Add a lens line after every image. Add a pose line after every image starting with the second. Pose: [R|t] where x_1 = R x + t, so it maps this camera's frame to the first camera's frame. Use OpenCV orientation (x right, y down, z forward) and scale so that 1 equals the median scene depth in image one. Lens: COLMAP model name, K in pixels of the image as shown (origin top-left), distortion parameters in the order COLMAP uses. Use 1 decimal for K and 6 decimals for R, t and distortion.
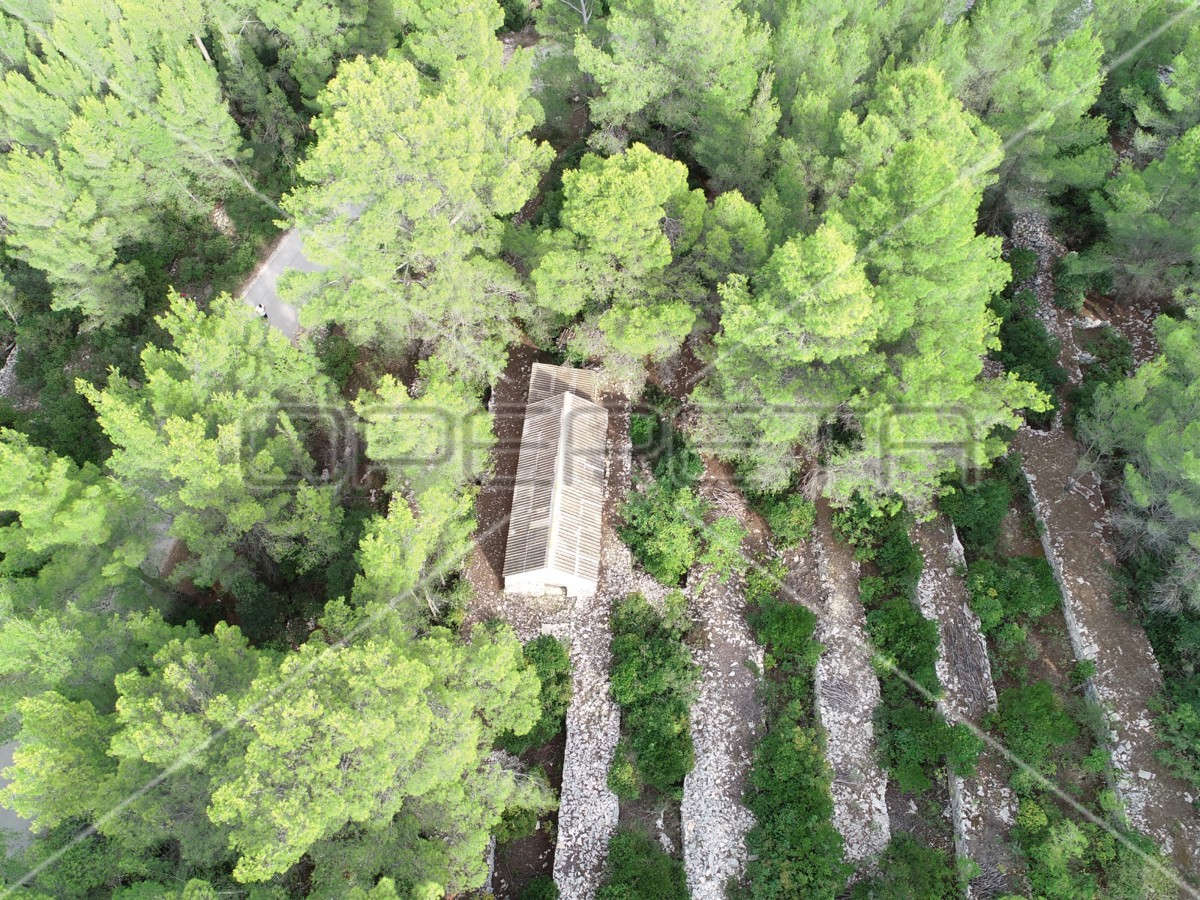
lens RADIAL K [[908.9, 0, 600.4], [0, 908.9, 445.9], [0, 0, 1]] dist [0.006829, 0.006740]
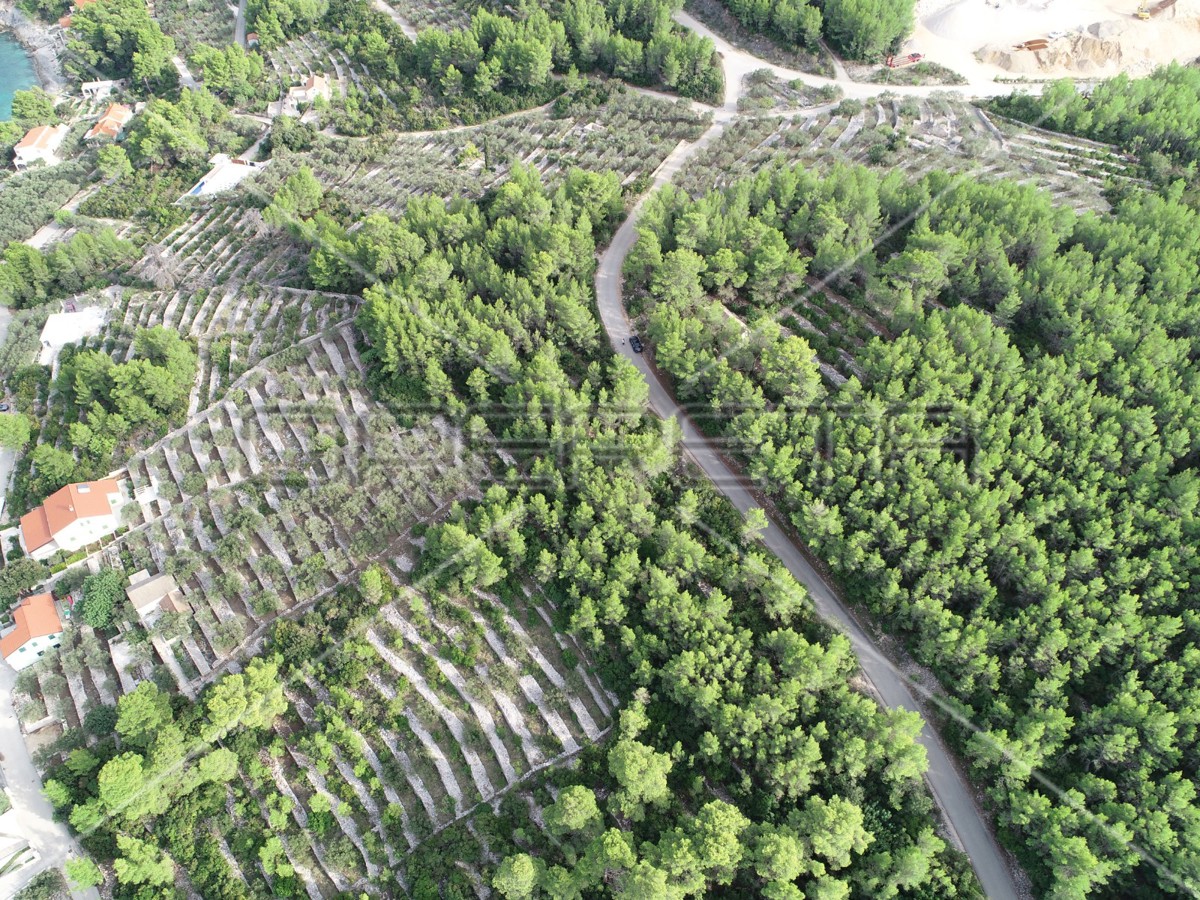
lens RADIAL K [[908.9, 0, 594.5], [0, 908.9, 450.7], [0, 0, 1]] dist [0.006829, 0.006740]
pose [[0.816638, -0.420345, 0.395491, -3.000105], [0.477598, 0.876908, -0.054162, 0.588716], [-0.324043, 0.233117, 0.916871, -3.133845]]
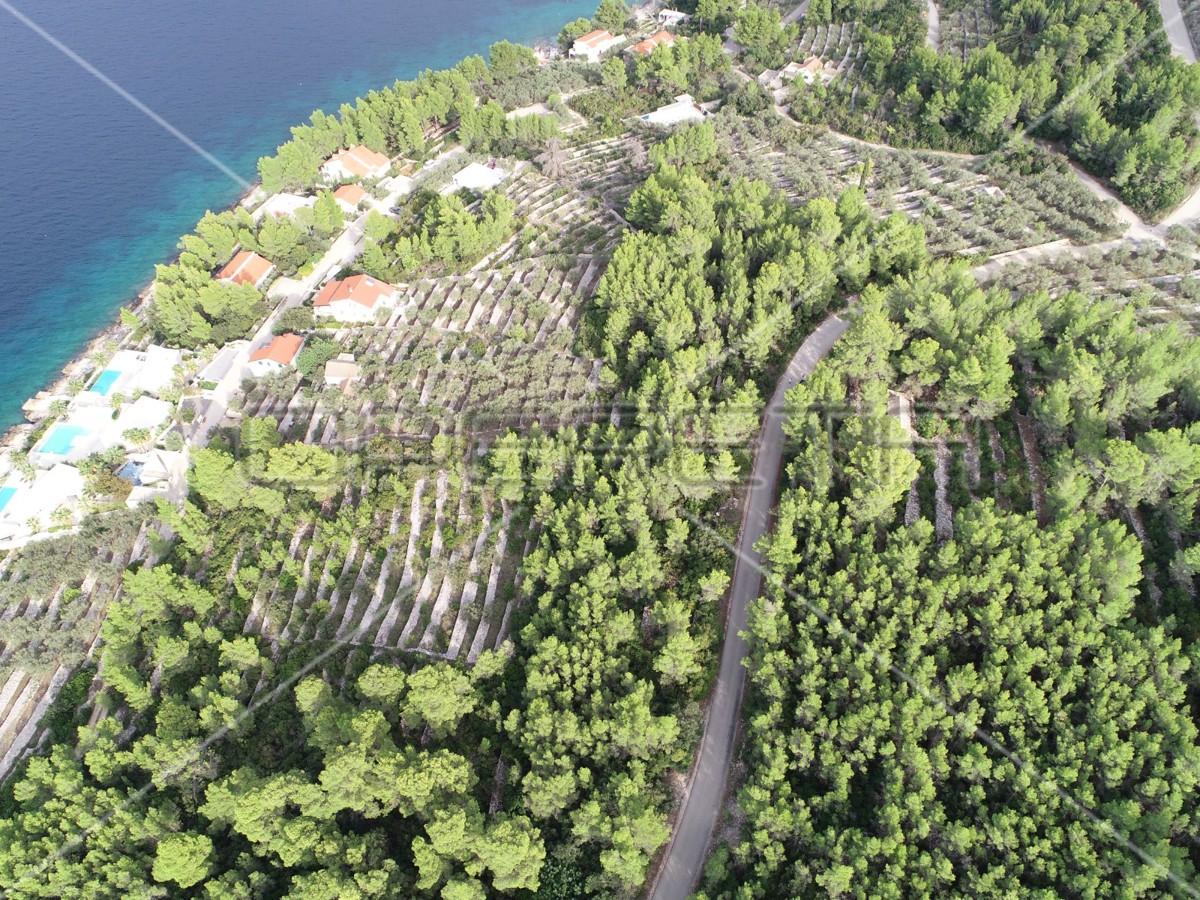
lens RADIAL K [[908.9, 0, 601.3], [0, 908.9, 451.1], [0, 0, 1]] dist [0.006829, 0.006740]
pose [[0.990784, 0.100147, -0.091199, -1.099535], [-0.113250, 0.981846, -0.152160, 1.086168], [0.074305, 0.161086, 0.984139, -3.459653]]
